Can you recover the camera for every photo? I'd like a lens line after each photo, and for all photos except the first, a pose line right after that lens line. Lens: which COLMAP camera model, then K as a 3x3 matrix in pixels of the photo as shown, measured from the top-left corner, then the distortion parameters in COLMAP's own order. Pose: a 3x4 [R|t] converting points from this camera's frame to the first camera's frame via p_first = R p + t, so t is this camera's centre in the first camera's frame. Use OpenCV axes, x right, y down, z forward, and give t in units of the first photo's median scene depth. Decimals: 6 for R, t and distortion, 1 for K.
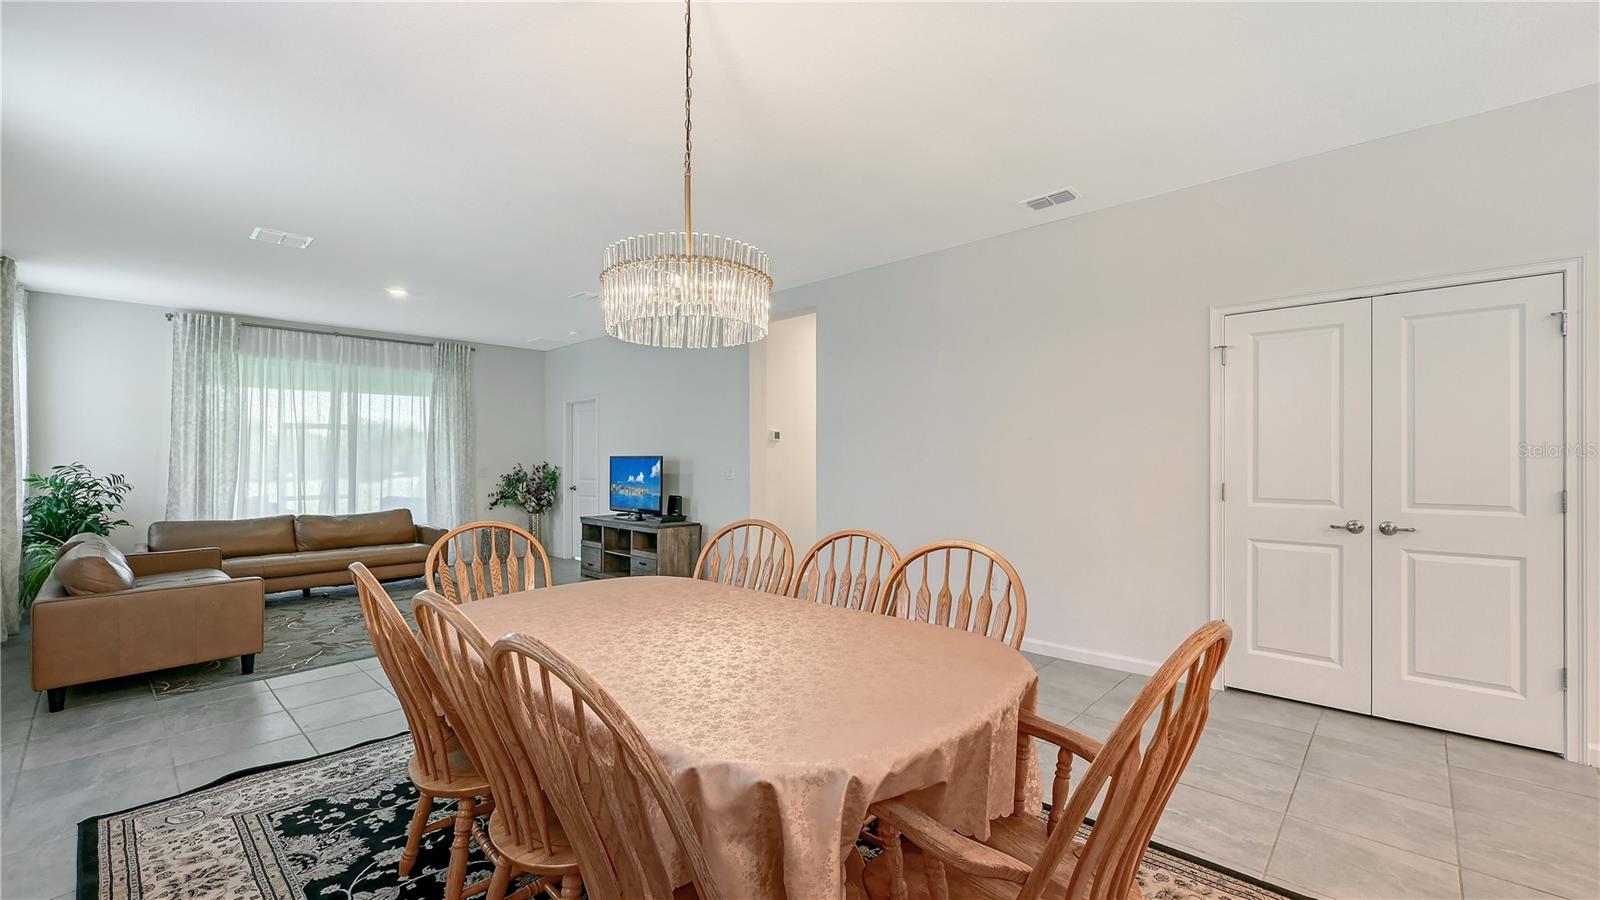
lens RADIAL K [[658.8, 0, 814.0], [0, 658.8, 457.8], [0, 0, 1]] dist [-0.001258, -0.000123]
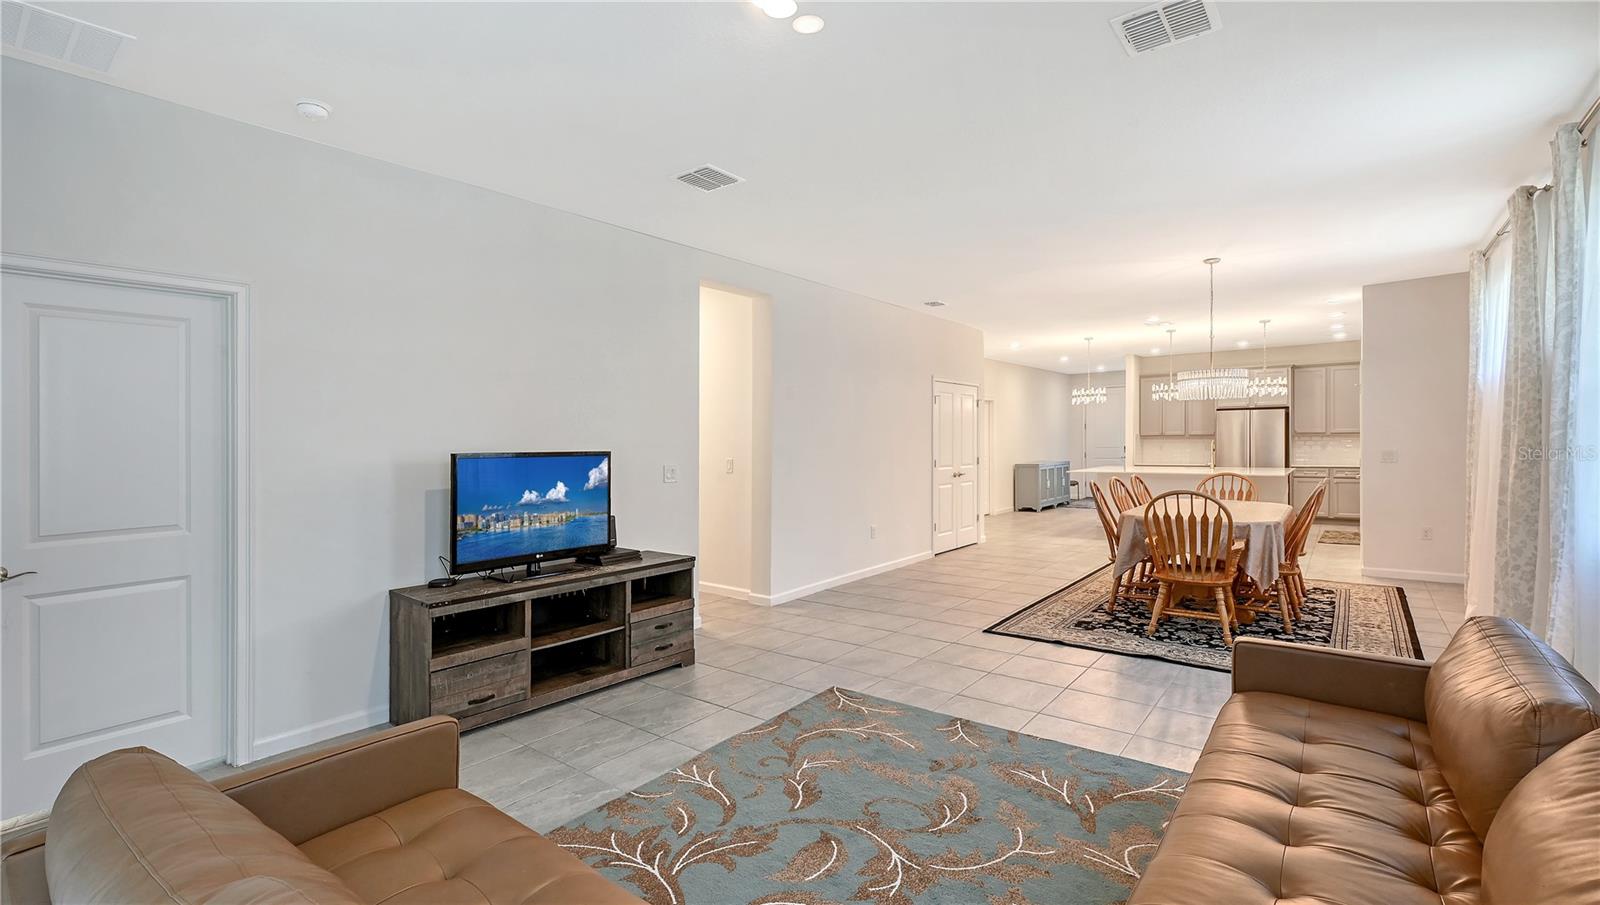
lens RADIAL K [[707.6, 0, 817.0], [0, 707.6, 454.5], [0, 0, 1]] dist [0.001950, 0.000138]
pose [[-0.102373, -0.007721, 0.994716, -0.846926], [0.012303, 0.999884, 0.009027, -0.002908], [-0.994670, 0.013163, -0.102266, 0.841632]]
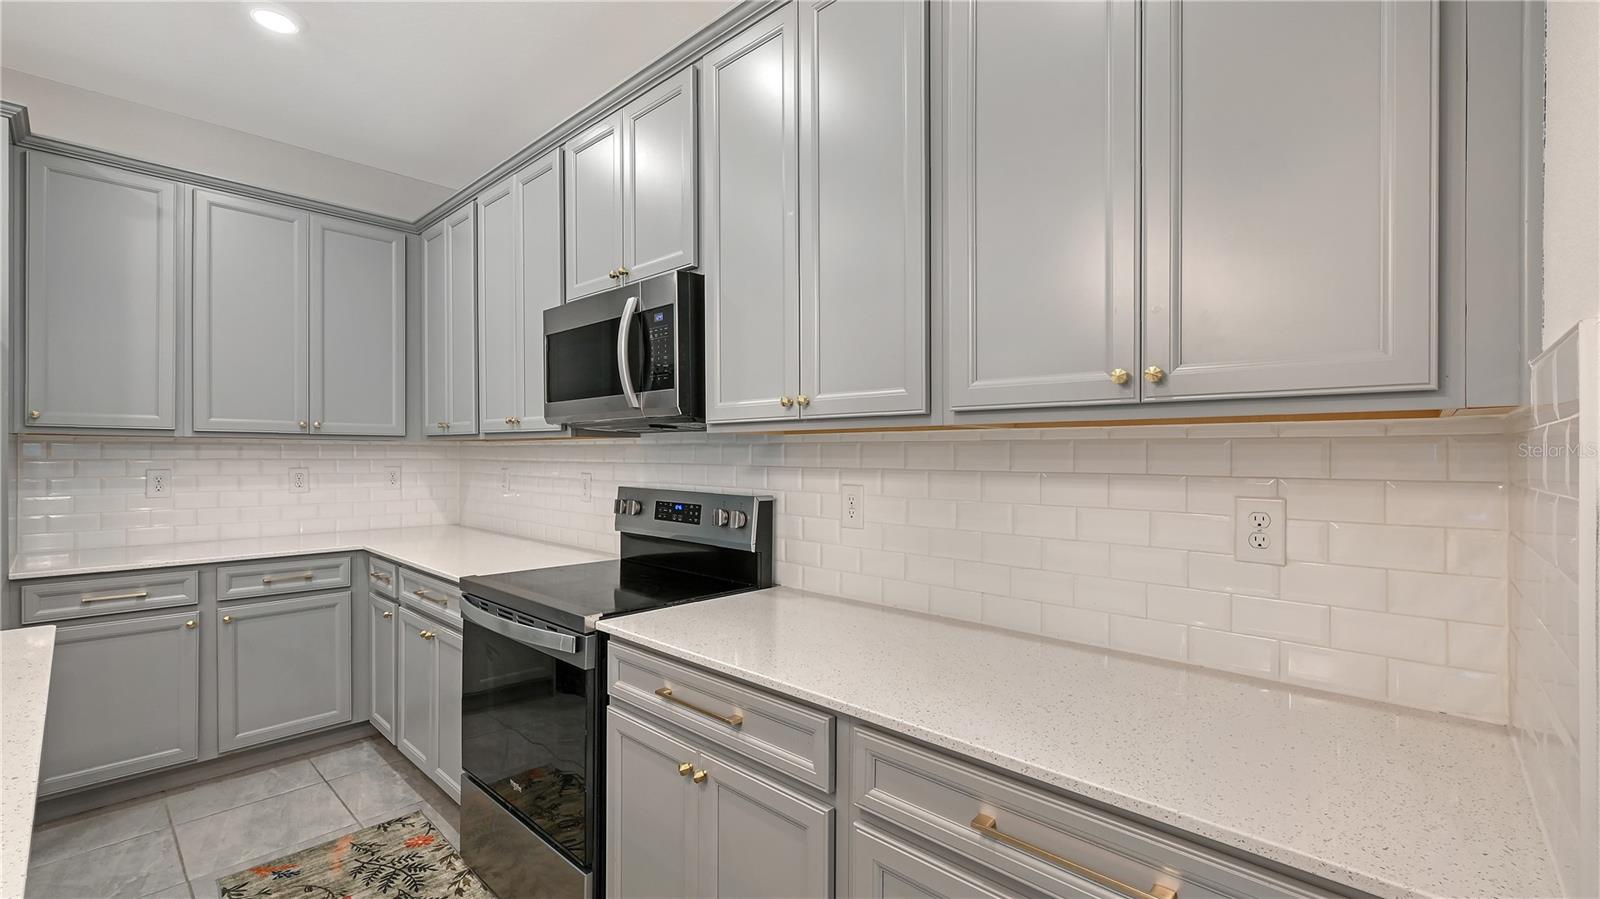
lens RADIAL K [[670.0, 0, 800.0], [0, 670.0, 449.5], [0, 0, 1]] dist [-0.001242, 0.000061]
pose [[-0.999986, 0.005203, 0.000173, 0.268894], [0.005201, 0.999936, -0.010011, -0.005535], [-0.000225, -0.010010, -0.999950, -0.078021]]
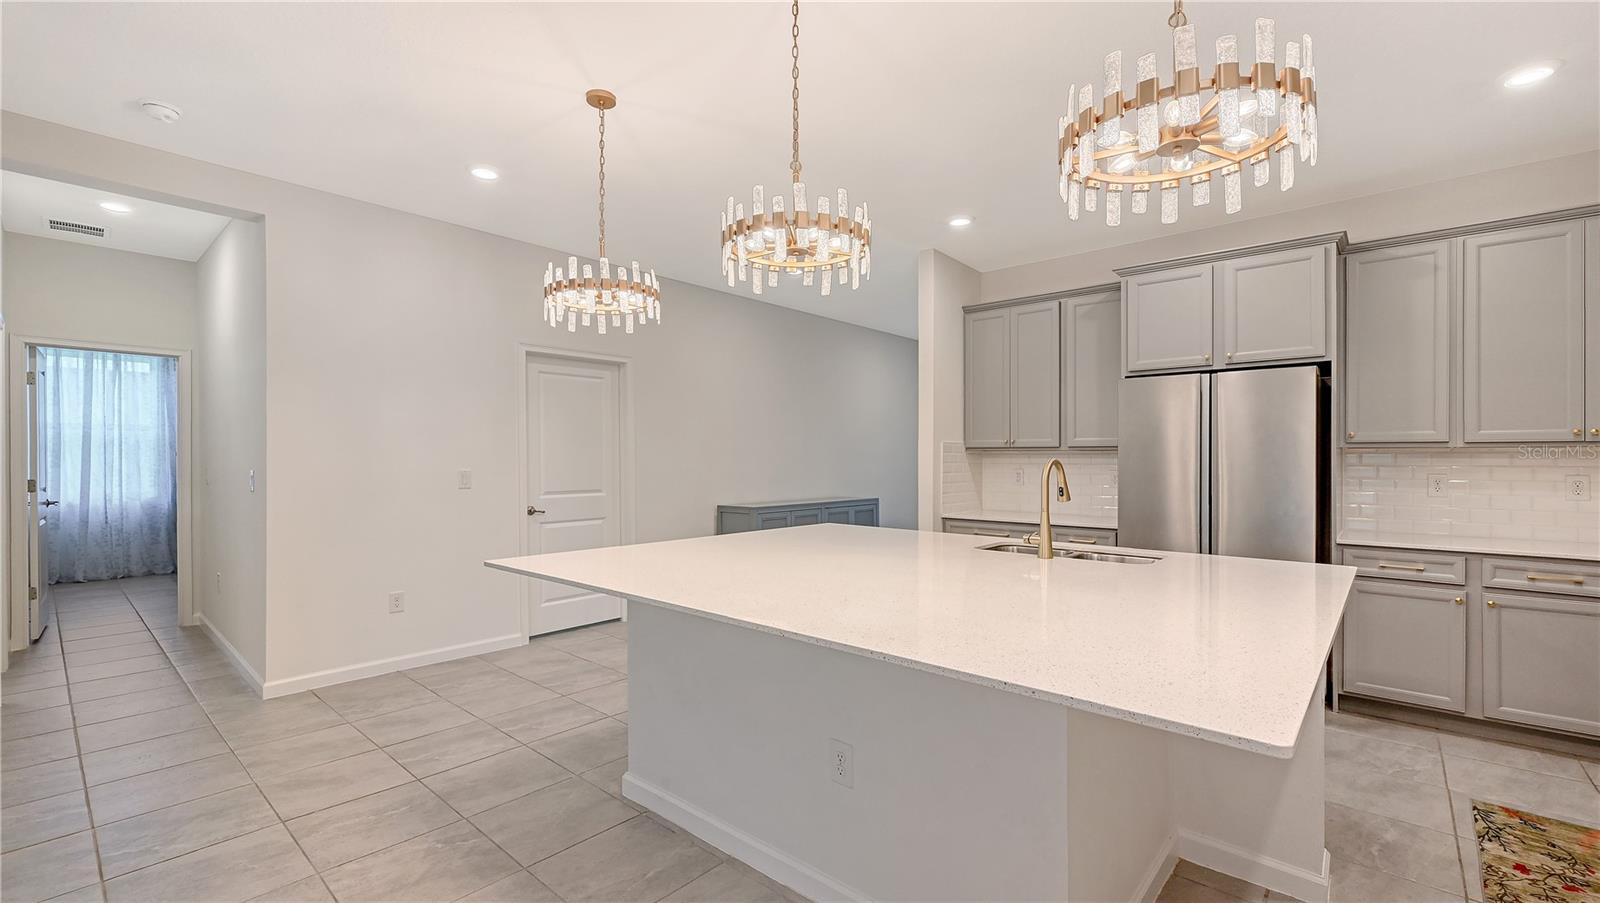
lens RADIAL K [[674.0, 0, 807.7], [0, 674.0, 467.6], [0, 0, 1]] dist [-0.000468, 0.000305]
pose [[-0.029922, -0.002512, 0.999549, 0.162445], [-0.003432, 0.999991, 0.002410, -0.003816], [-0.999546, -0.003358, -0.029931, 0.006639]]
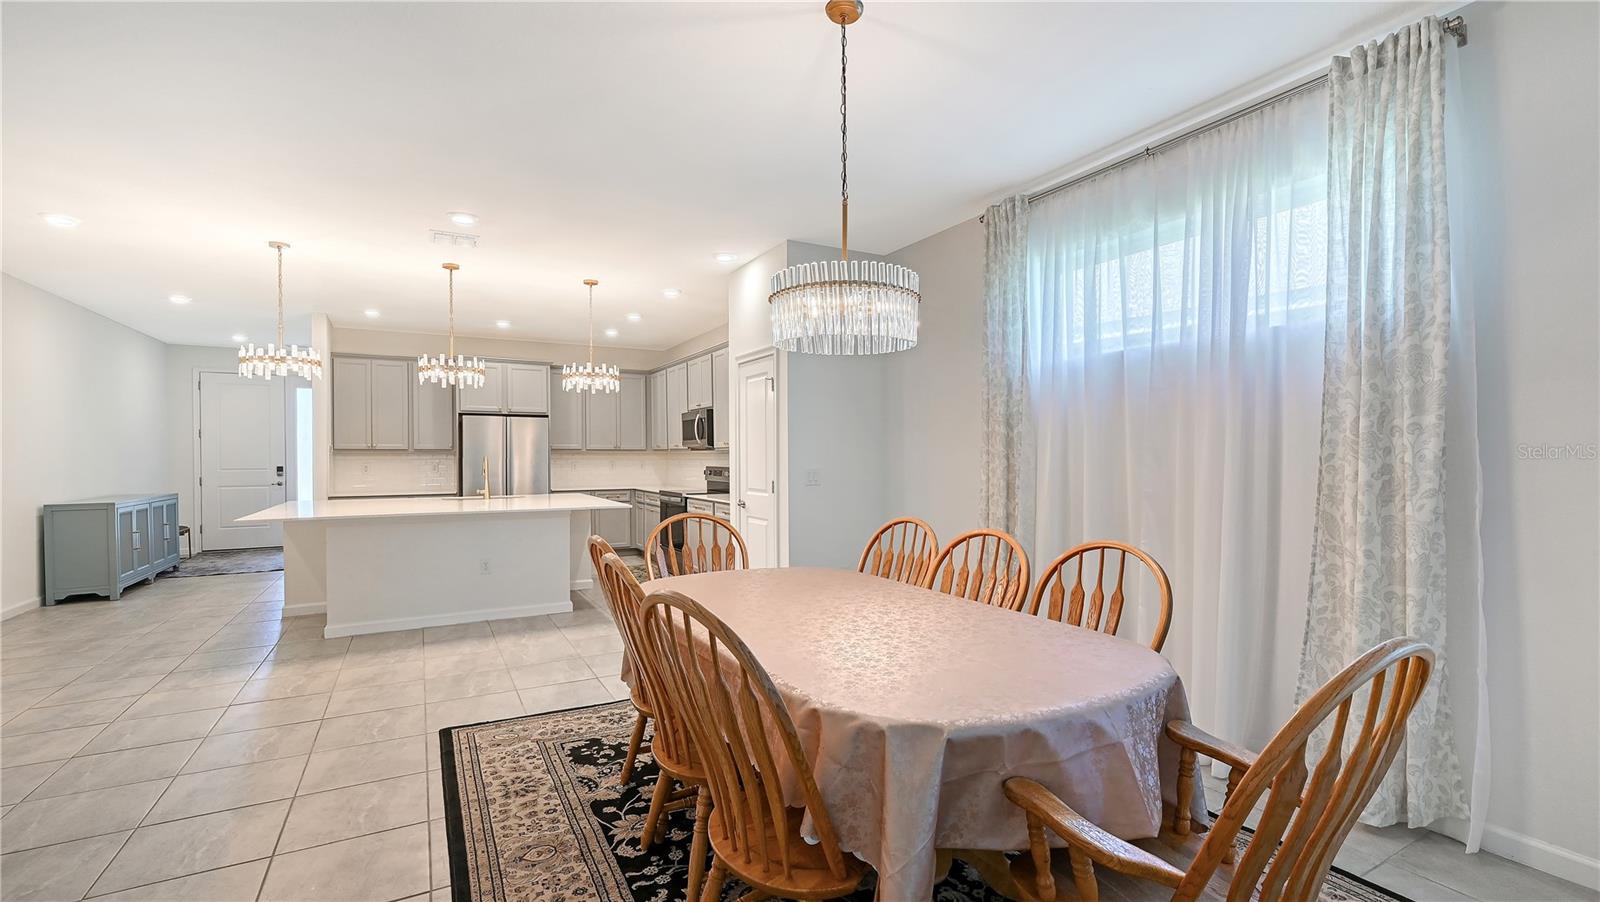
lens RADIAL K [[665.9, 0, 795.4], [0, 665.9, 465.6], [0, 0, 1]] dist [-0.002085, -0.000113]
pose [[-0.950859, 0.006514, 0.309557, -0.139957], [0.010033, 0.999902, 0.009778, -0.000079], [-0.309463, 0.012403, -0.950831, 0.609545]]
